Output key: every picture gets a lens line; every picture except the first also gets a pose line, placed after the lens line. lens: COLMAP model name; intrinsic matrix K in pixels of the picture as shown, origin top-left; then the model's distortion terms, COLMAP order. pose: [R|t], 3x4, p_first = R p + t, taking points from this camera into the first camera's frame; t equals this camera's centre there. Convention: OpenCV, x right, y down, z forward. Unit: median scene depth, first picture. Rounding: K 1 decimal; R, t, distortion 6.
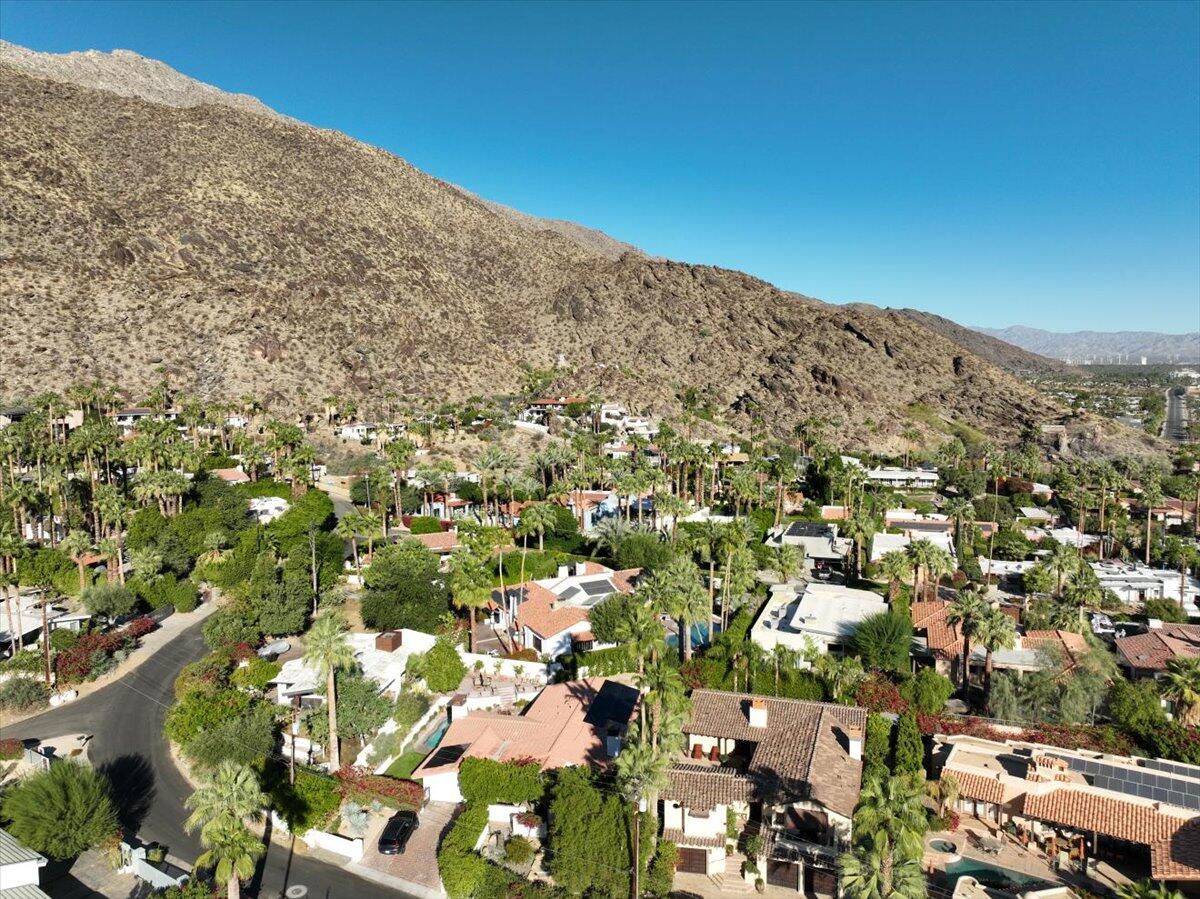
lens RADIAL K [[846.7, 0, 604.2], [0, 846.7, 450.3], [0, 0, 1]] dist [0.004886, 0.011670]
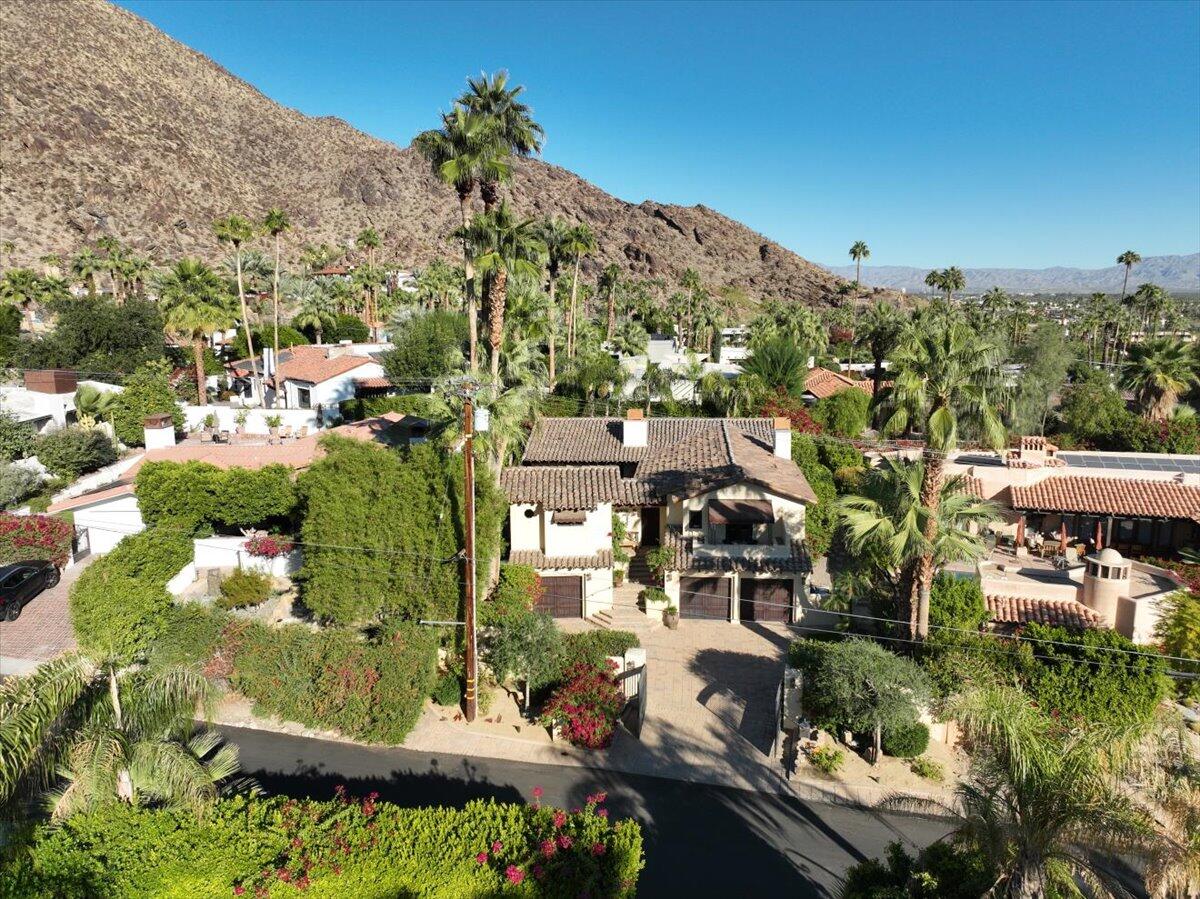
lens RADIAL K [[846.7, 0, 604.2], [0, 846.7, 450.3], [0, 0, 1]] dist [0.004886, 0.011670]
pose [[0.973561, -0.035029, 0.225727, 0.000335], [0.016624, 0.996417, 0.082928, 0.053836], [-0.227823, -0.076983, 0.970654, 0.067369]]
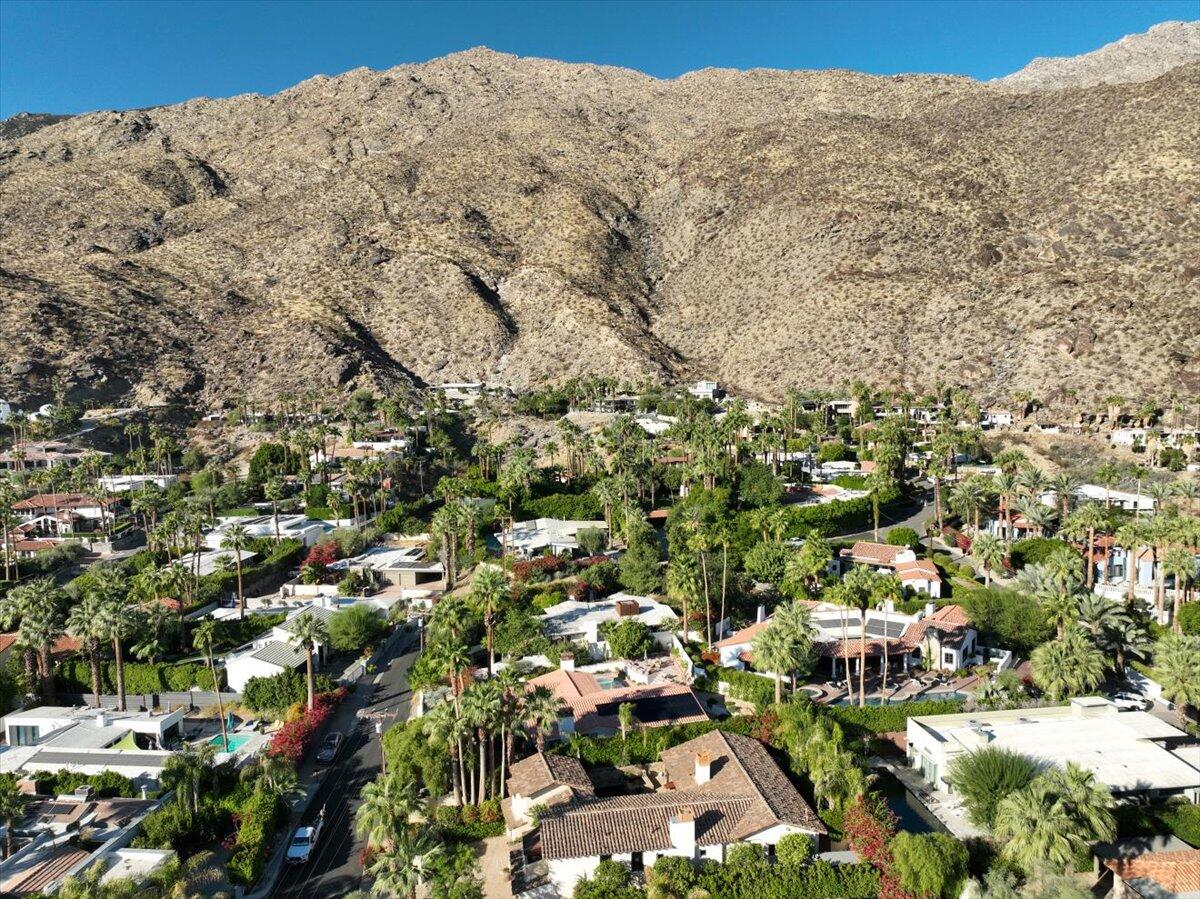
lens RADIAL K [[846.7, 0, 604.2], [0, 846.7, 450.3], [0, 0, 1]] dist [0.004886, 0.011670]
pose [[0.462507, 0.085206, -0.882512, 0.186908], [-0.072425, 0.995676, 0.058175, -0.016045], [0.883652, 0.037010, 0.466678, 0.092619]]
